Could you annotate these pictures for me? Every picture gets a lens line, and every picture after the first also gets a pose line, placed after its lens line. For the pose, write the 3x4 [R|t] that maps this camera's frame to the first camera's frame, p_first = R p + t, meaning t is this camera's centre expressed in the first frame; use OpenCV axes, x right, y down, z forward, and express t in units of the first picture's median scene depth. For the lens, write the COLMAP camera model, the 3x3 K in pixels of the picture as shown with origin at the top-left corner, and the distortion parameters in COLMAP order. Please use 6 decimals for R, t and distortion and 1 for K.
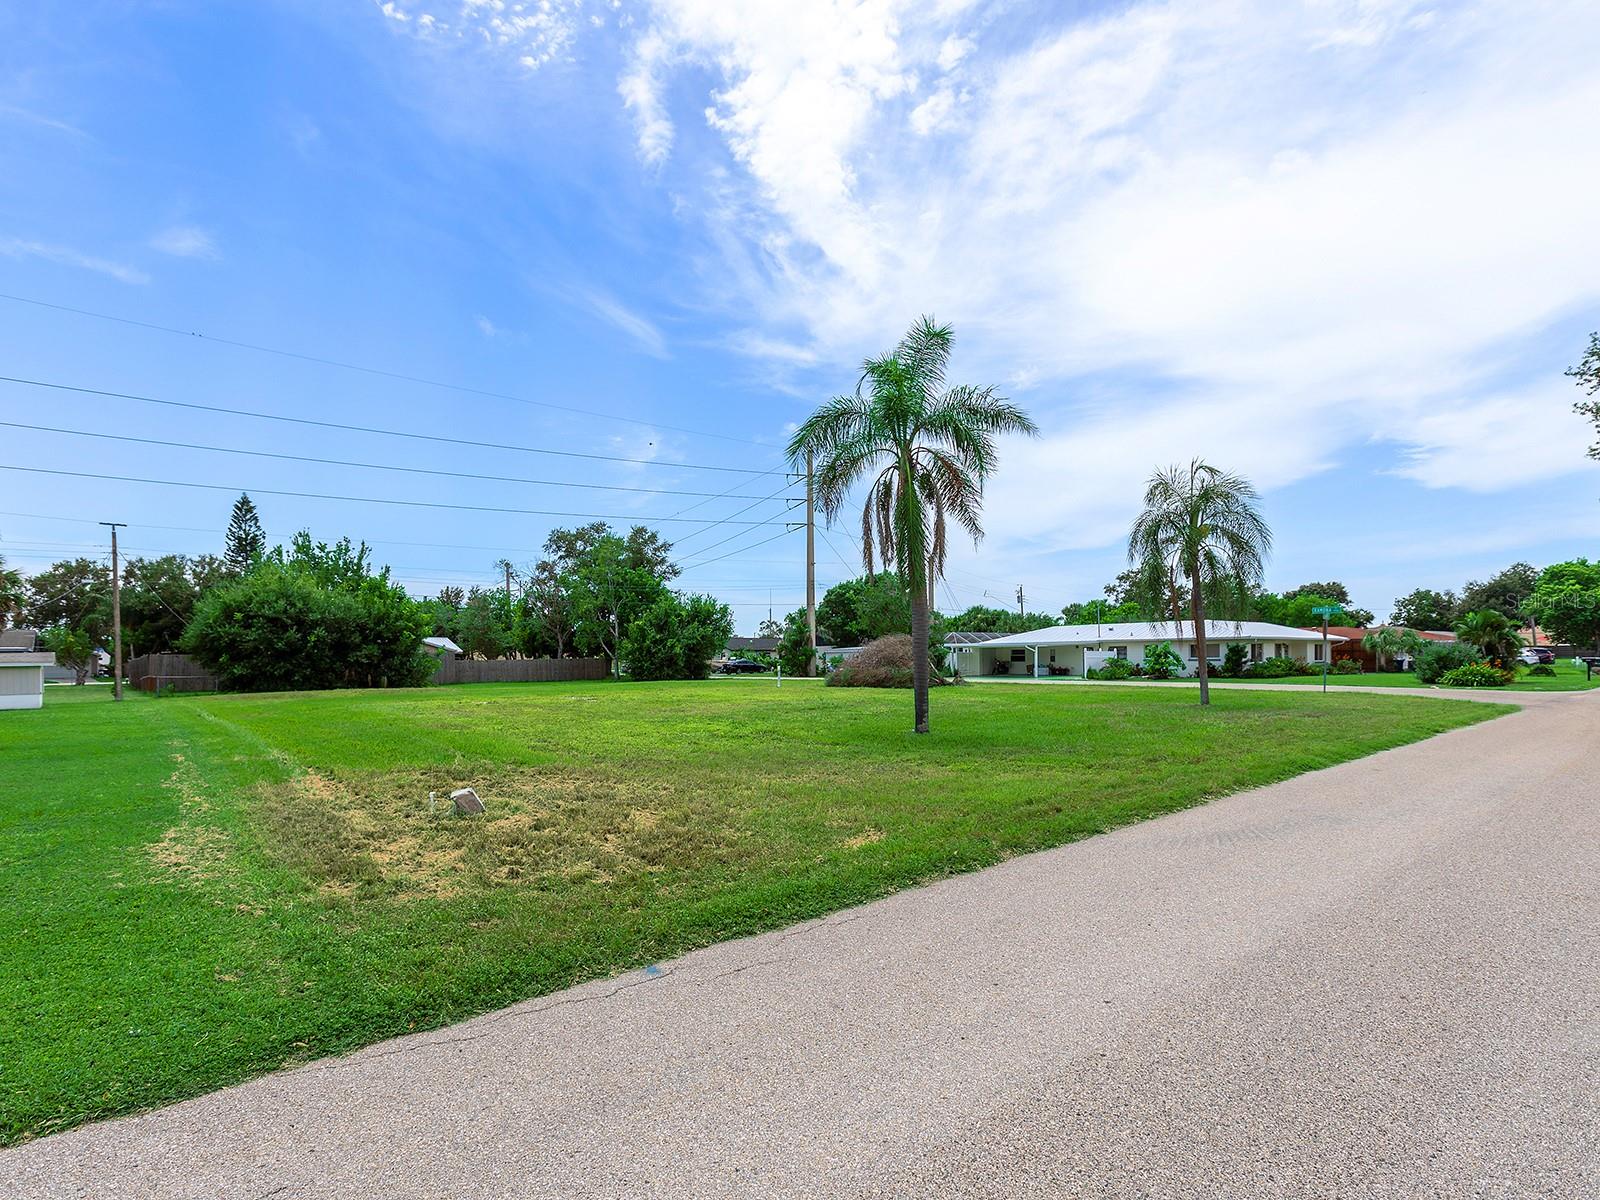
lens RADIAL K [[811.0, 0, 799.1], [0, 811.0, 604.7], [0, 0, 1]] dist [0.002060, 0.002165]
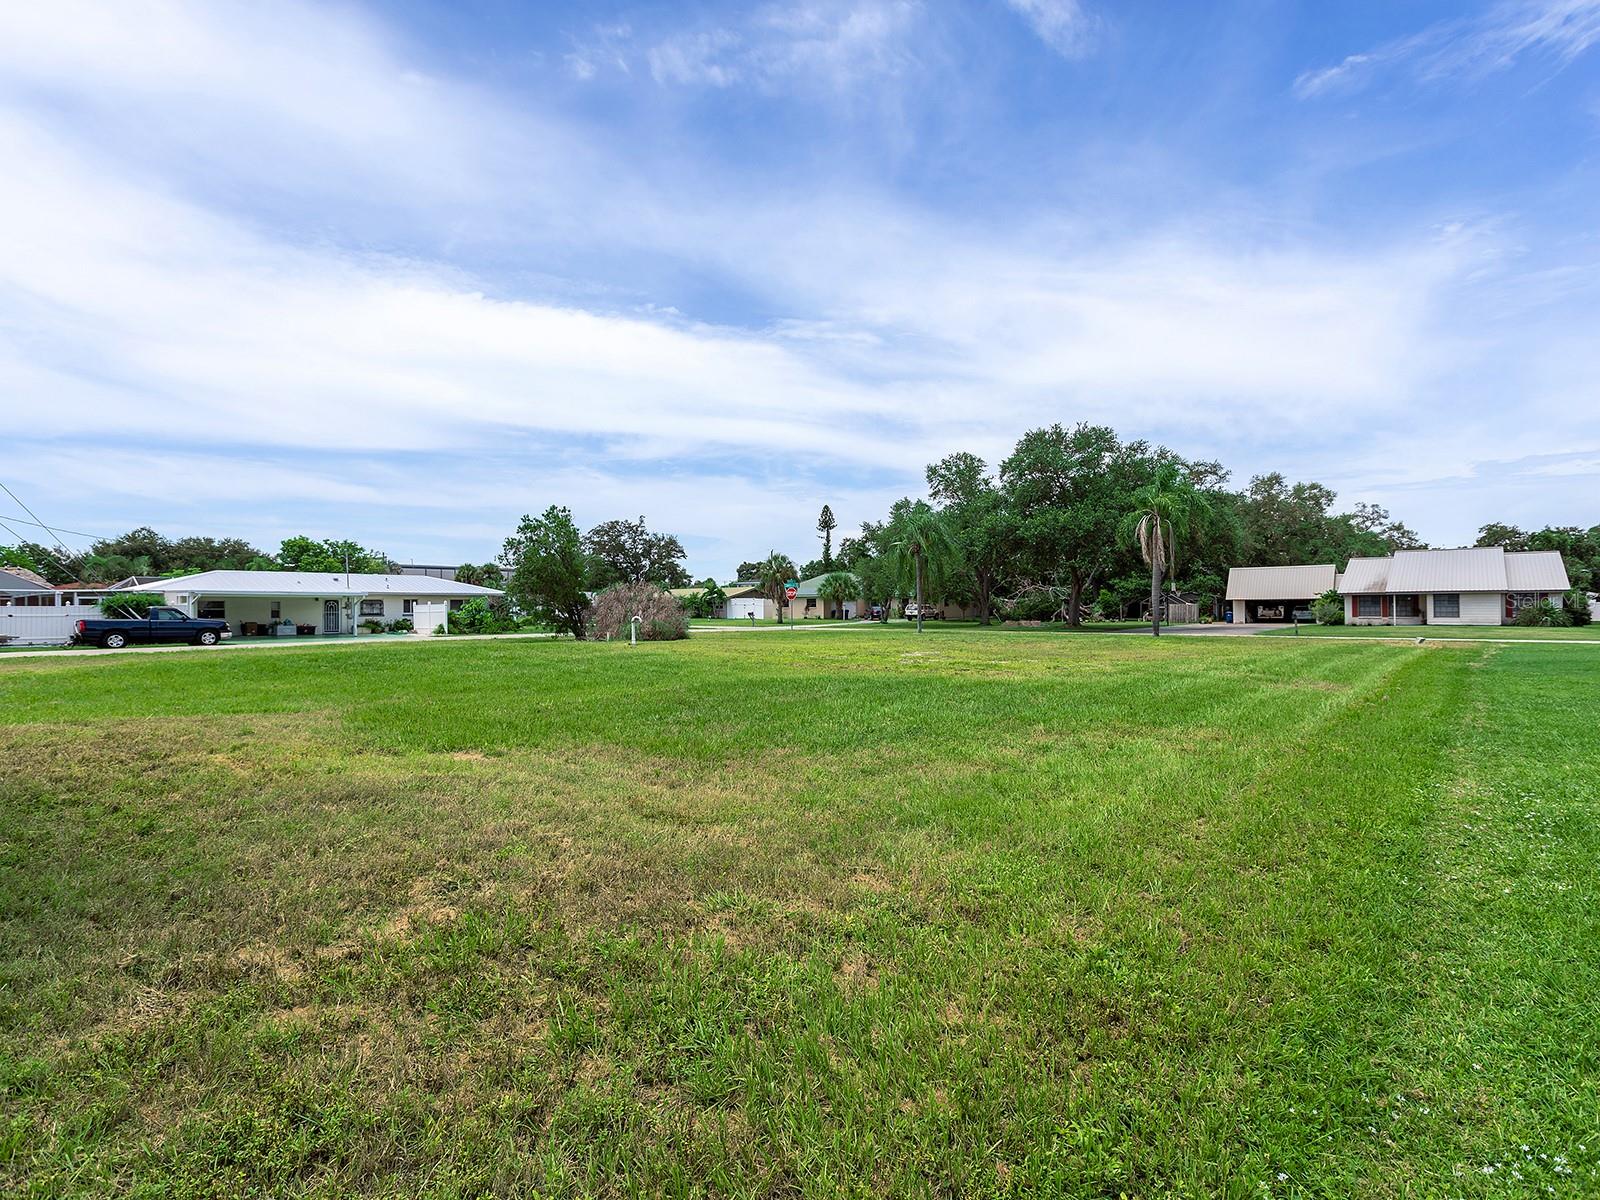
lens RADIAL K [[811.0, 0, 794.4], [0, 811.0, 600.3], [0, 0, 1]] dist [0.002060, 0.002165]
pose [[-0.730920, 0.021864, 0.682113, -0.516887], [-0.029213, 0.997568, -0.063279, 0.086194], [-0.681838, -0.066178, -0.728504, 1.207101]]
